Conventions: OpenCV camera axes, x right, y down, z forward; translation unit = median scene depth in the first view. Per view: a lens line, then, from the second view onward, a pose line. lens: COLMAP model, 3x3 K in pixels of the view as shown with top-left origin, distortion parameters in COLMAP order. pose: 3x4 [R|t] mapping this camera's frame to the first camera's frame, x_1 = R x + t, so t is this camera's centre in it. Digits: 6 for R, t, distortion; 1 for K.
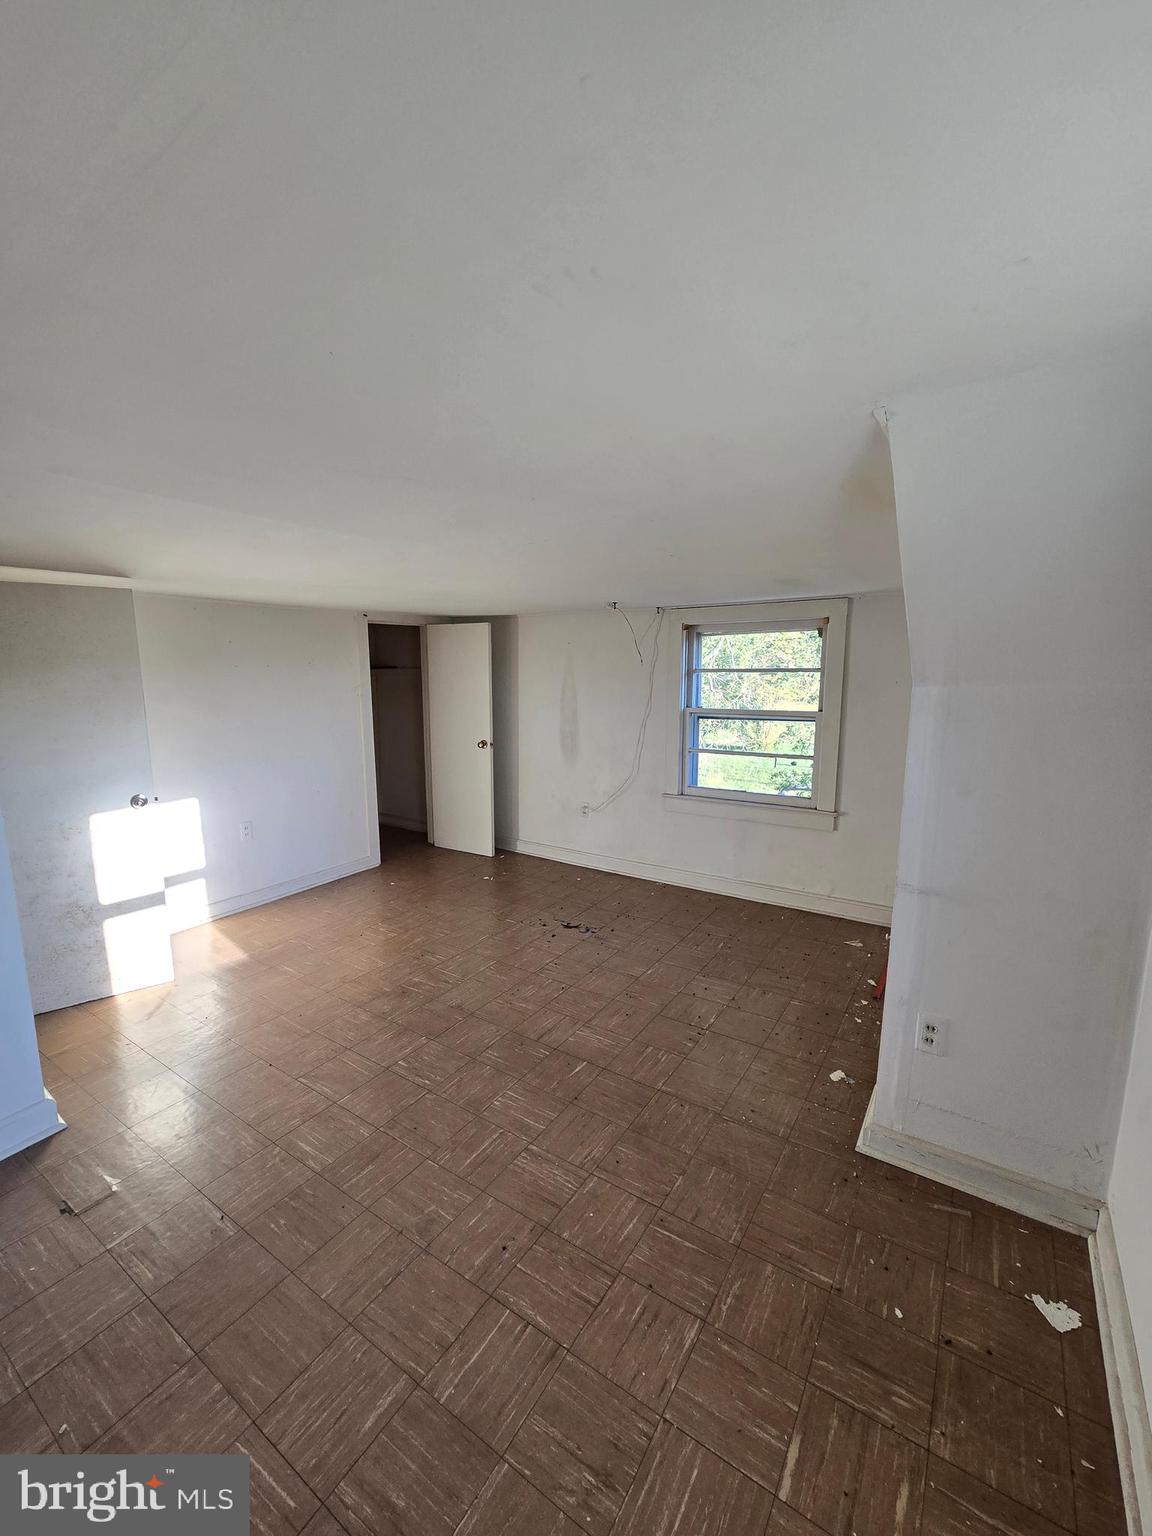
lens RADIAL K [[634.3, 0, 572.3], [0, 634.3, 770.1], [0, 0, 1]] dist [0.001611, -0.000998]
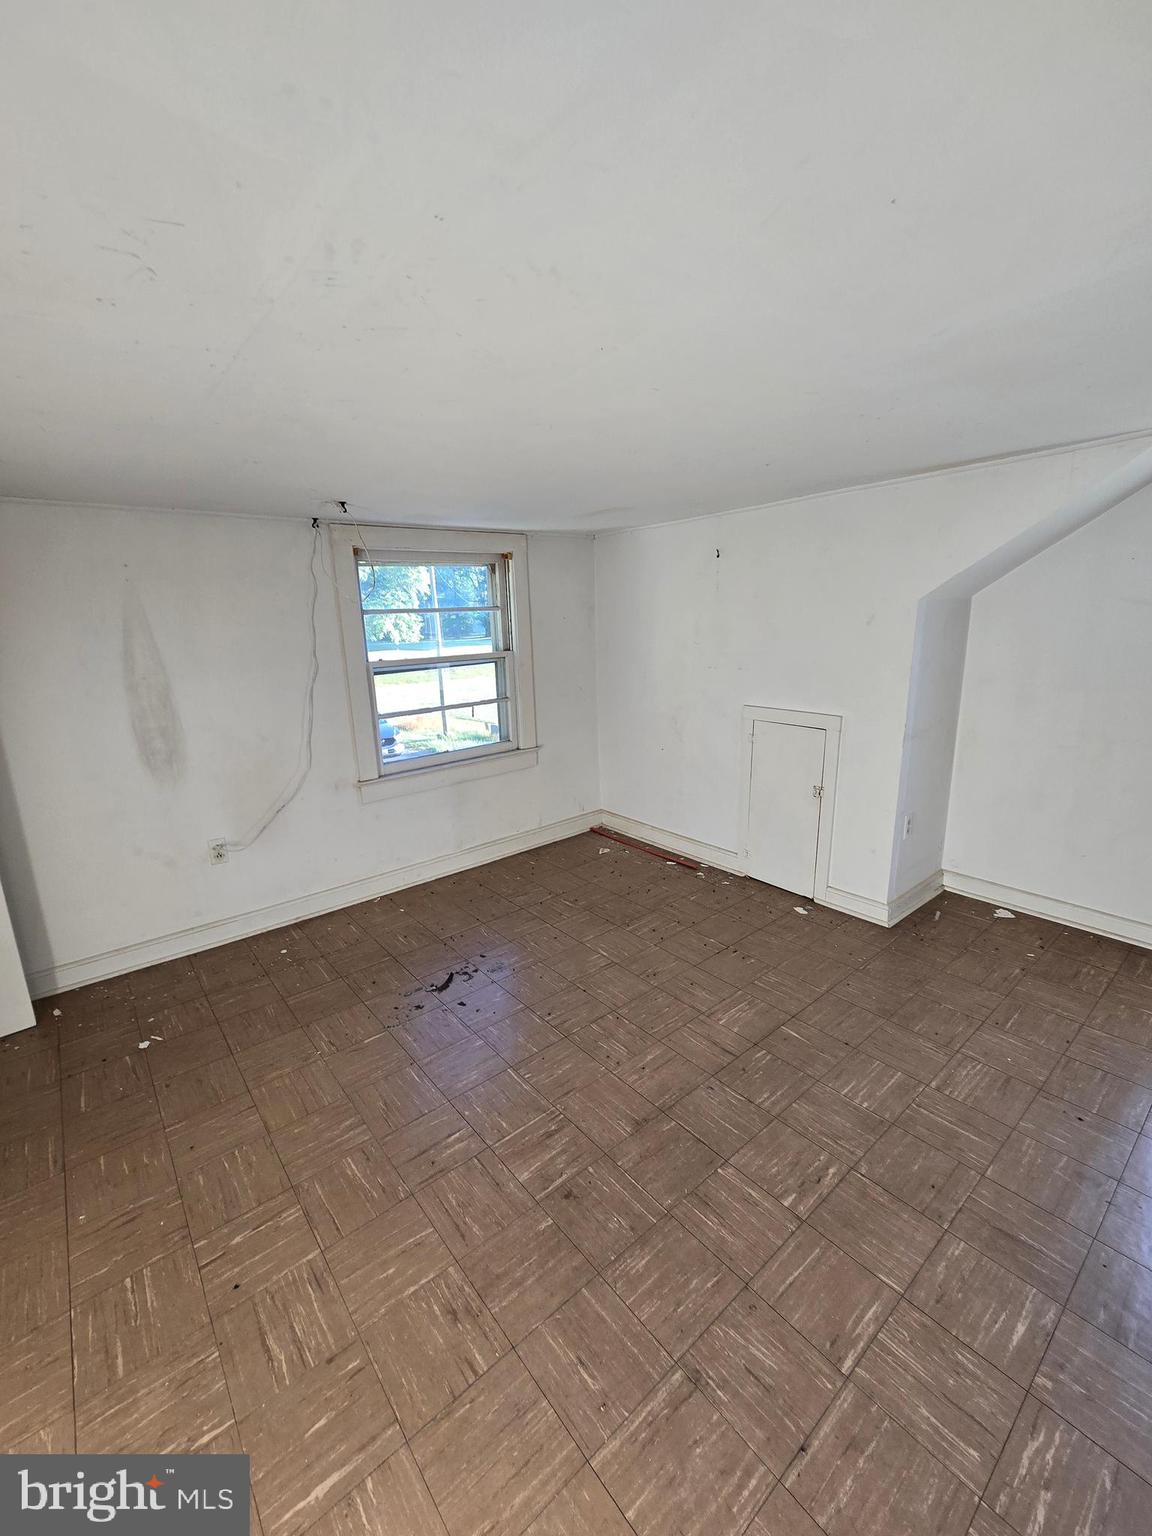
lens RADIAL K [[634.3, 0, 573.5], [0, 634.3, 765.6], [0, 0, 1]] dist [0.001611, -0.000998]
pose [[0.287428, -0.227535, 0.930383, -0.634999], [0.180452, 0.966842, 0.180704, -0.094721], [-0.940650, 0.115950, 0.318956, 0.722950]]
